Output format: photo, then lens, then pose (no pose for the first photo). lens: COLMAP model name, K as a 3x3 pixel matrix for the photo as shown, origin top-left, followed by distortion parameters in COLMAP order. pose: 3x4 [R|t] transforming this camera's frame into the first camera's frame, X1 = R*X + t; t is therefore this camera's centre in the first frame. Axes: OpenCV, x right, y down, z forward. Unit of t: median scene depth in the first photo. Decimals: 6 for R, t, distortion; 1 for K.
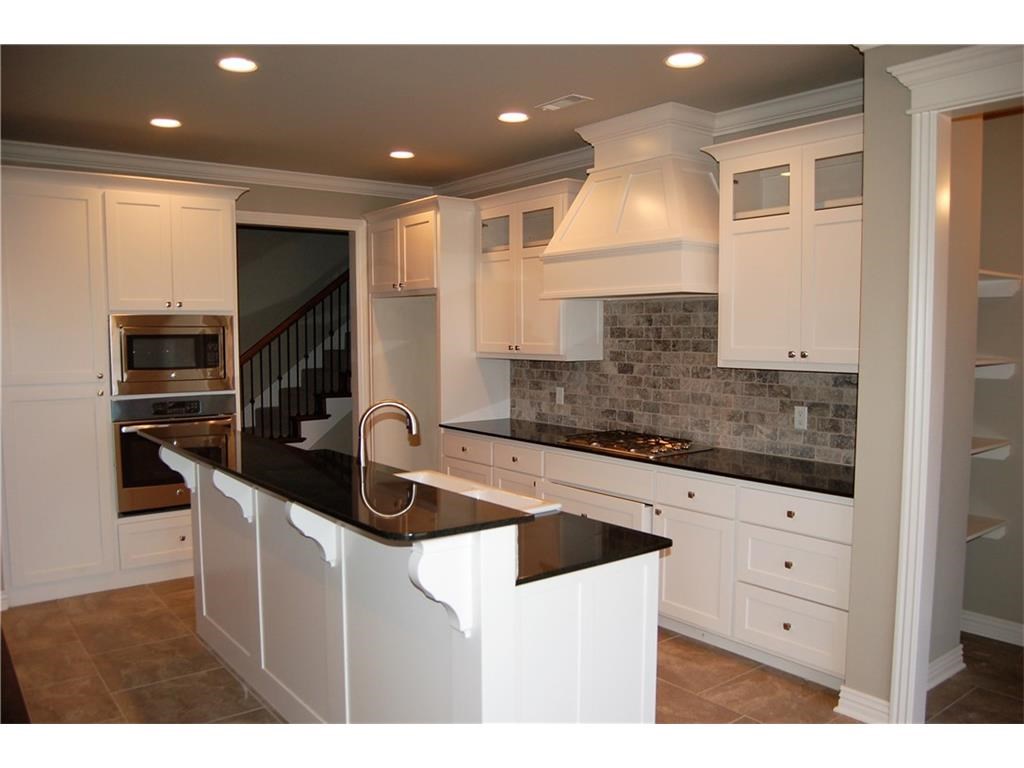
lens RADIAL K [[806.5, 0, 512.0], [0, 806.5, 384.0], [0, 0, 1]] dist [-0.075340, -0.004536]
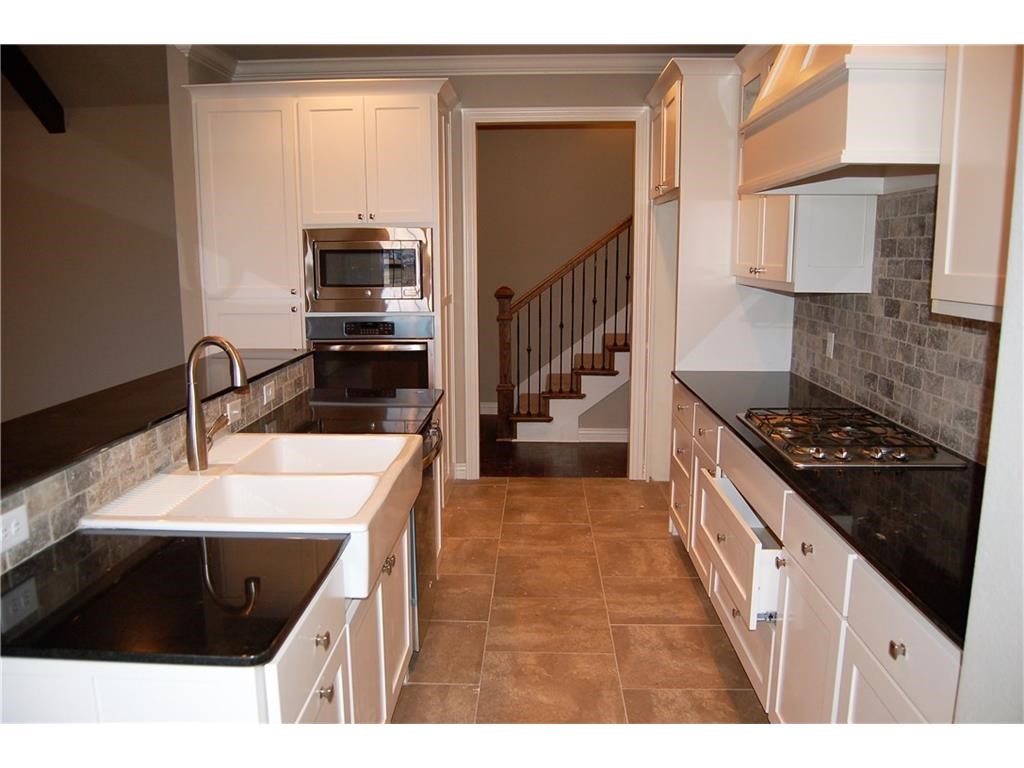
lens RADIAL K [[806.5, 0, 512.0], [0, 806.5, 384.0], [0, 0, 1]] dist [-0.075340, -0.004536]
pose [[0.766440, 0.104106, -0.633823, 0.314251], [-0.043044, 0.992884, 0.111032, -0.017113], [0.640872, -0.057817, 0.765467, 0.376137]]
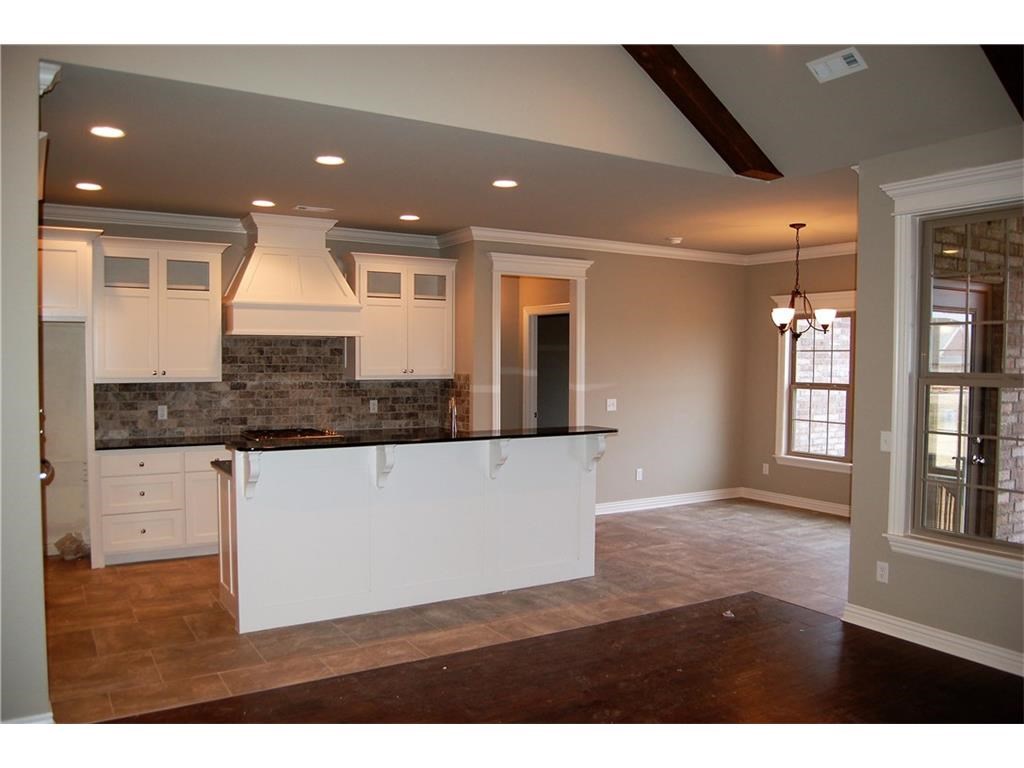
lens RADIAL K [[806.5, 0, 512.0], [0, 806.5, 384.0], [0, 0, 1]] dist [-0.075340, -0.004536]
pose [[0.110403, -0.034306, 0.993295, -1.196349], [0.057479, 0.997952, 0.028078, -0.035429], [-0.992223, 0.053994, 0.112149, 0.399147]]
